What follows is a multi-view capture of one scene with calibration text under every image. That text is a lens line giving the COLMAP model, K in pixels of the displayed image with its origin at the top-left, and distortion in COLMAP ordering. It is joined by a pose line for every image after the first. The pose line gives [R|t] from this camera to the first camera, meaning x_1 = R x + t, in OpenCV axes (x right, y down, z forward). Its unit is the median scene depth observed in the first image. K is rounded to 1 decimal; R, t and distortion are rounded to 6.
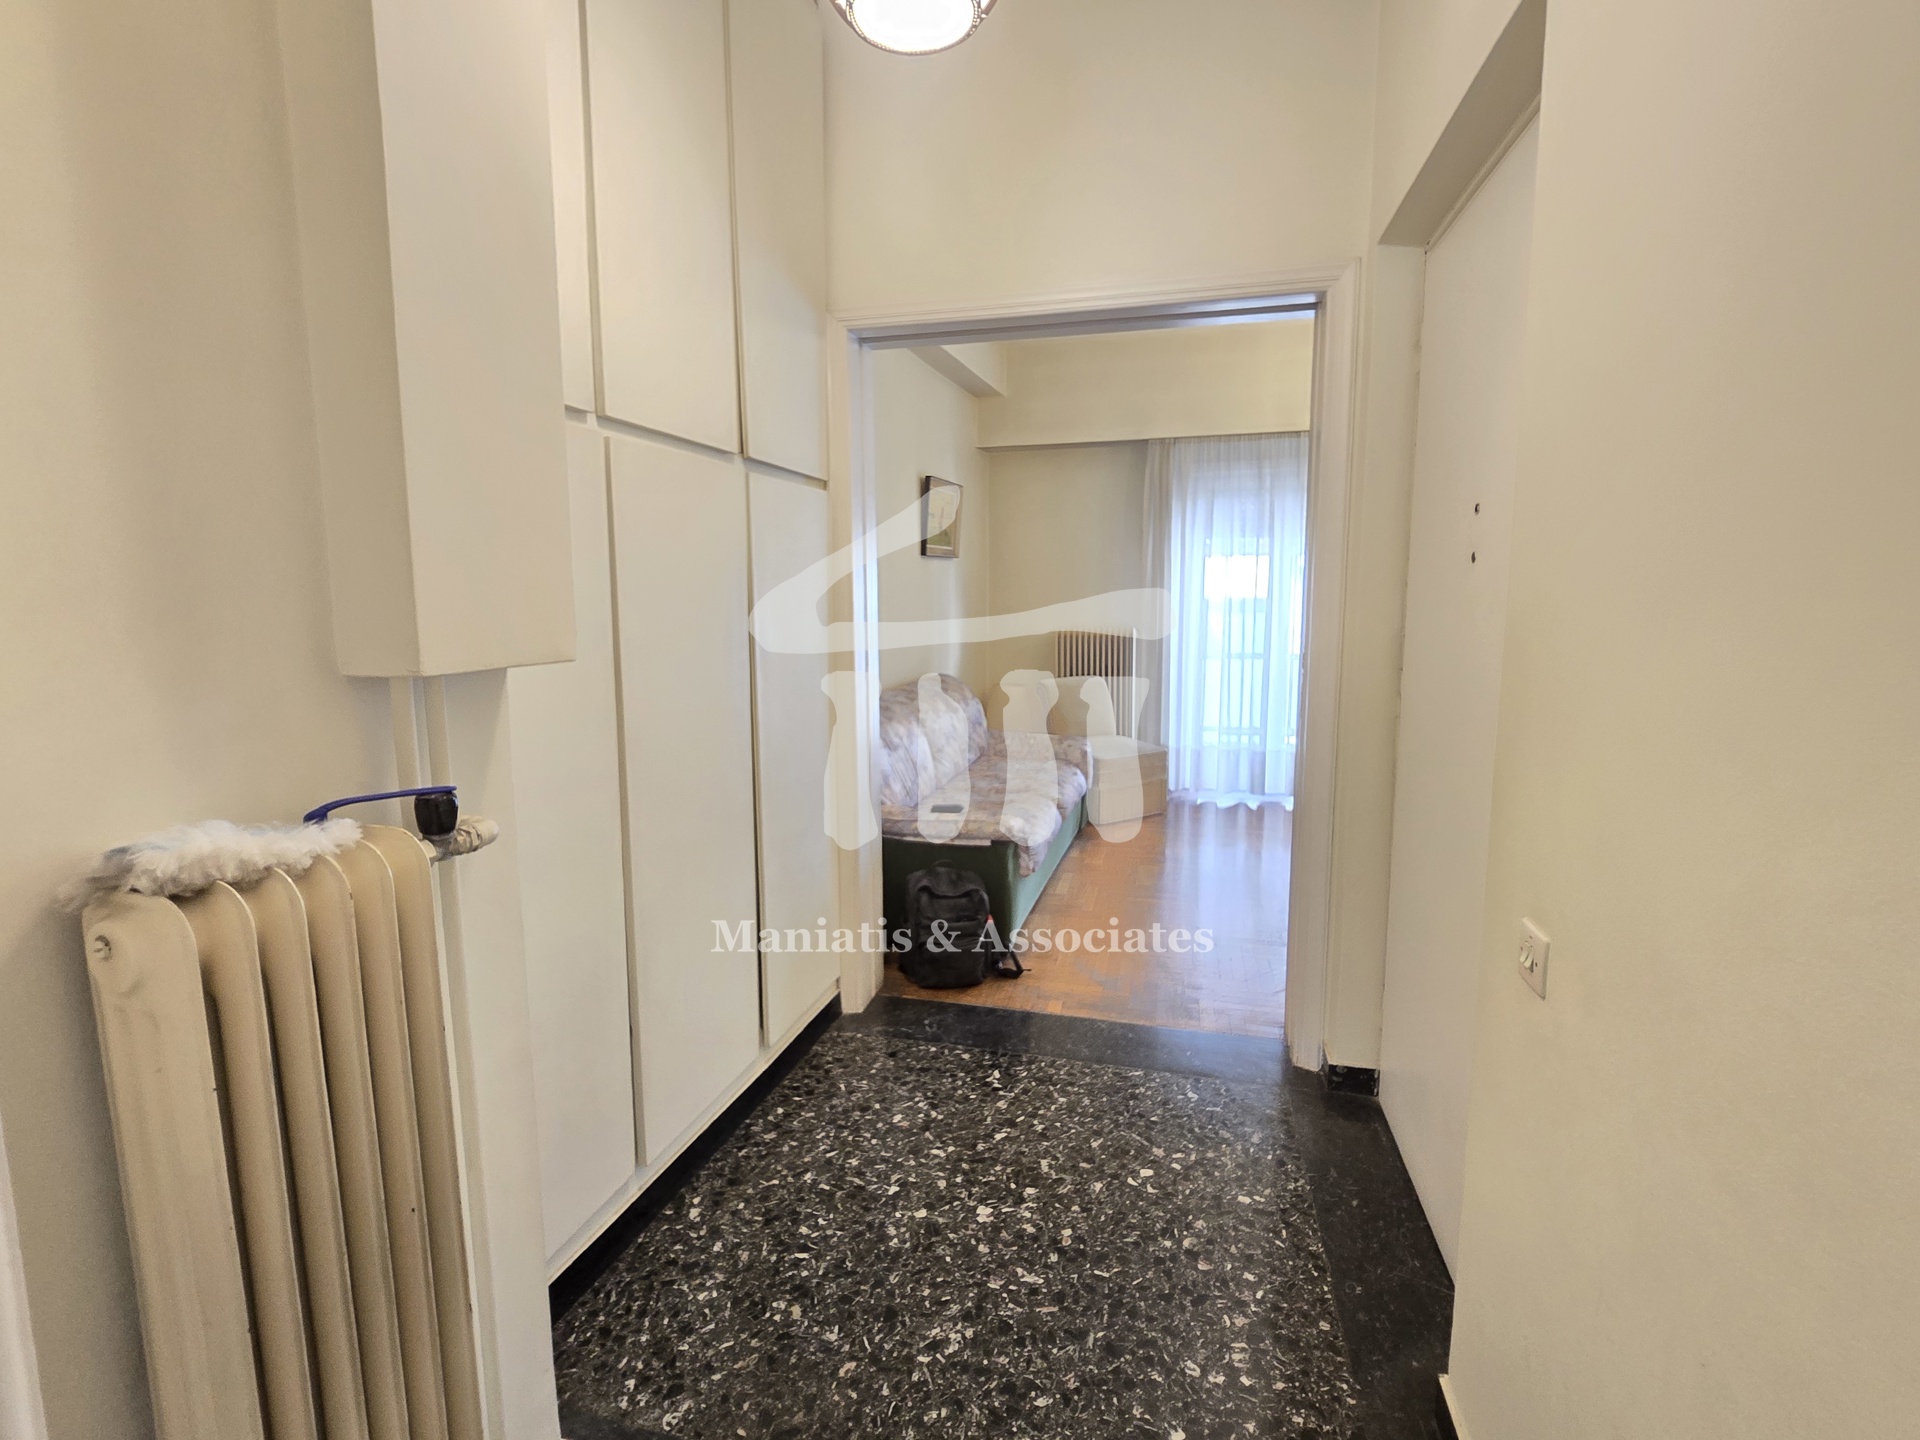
lens RADIAL K [[771.1, 0, 965.9], [0, 771.1, 709.5], [0, 0, 1]] dist [0.000138, -0.000681]
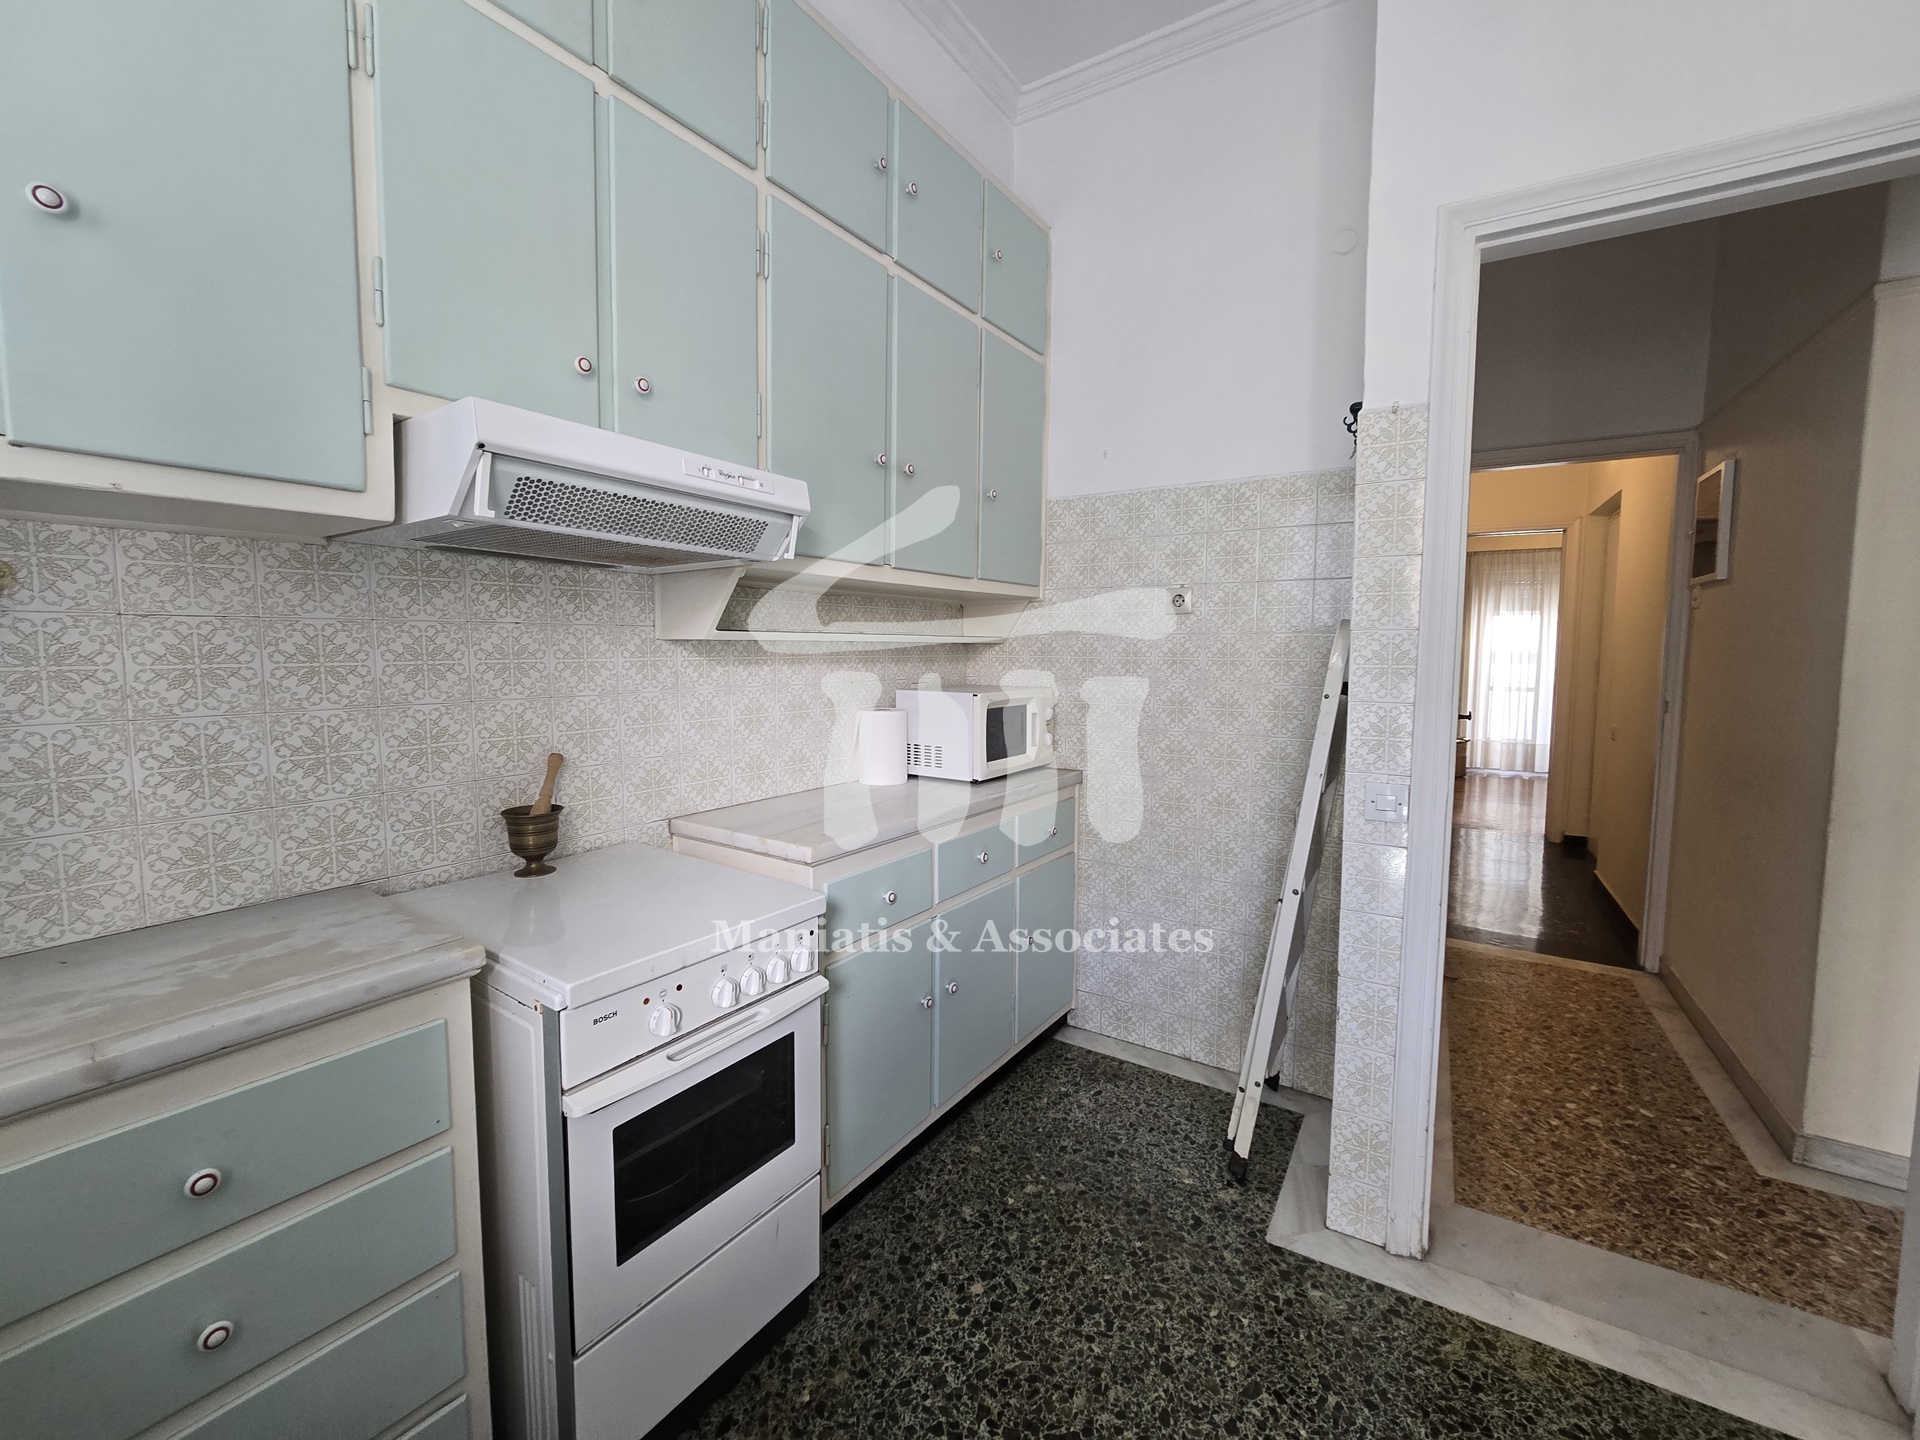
lens RADIAL K [[776.3, 0, 959.4], [0, 776.3, 710.4], [0, 0, 1]] dist [-0.000397, 0.000013]
pose [[0.961522, 0.036885, -0.272240, -0.319859], [-0.050977, 0.997691, -0.044869, 0.114933], [0.269957, 0.057020, 0.961183, -0.862174]]
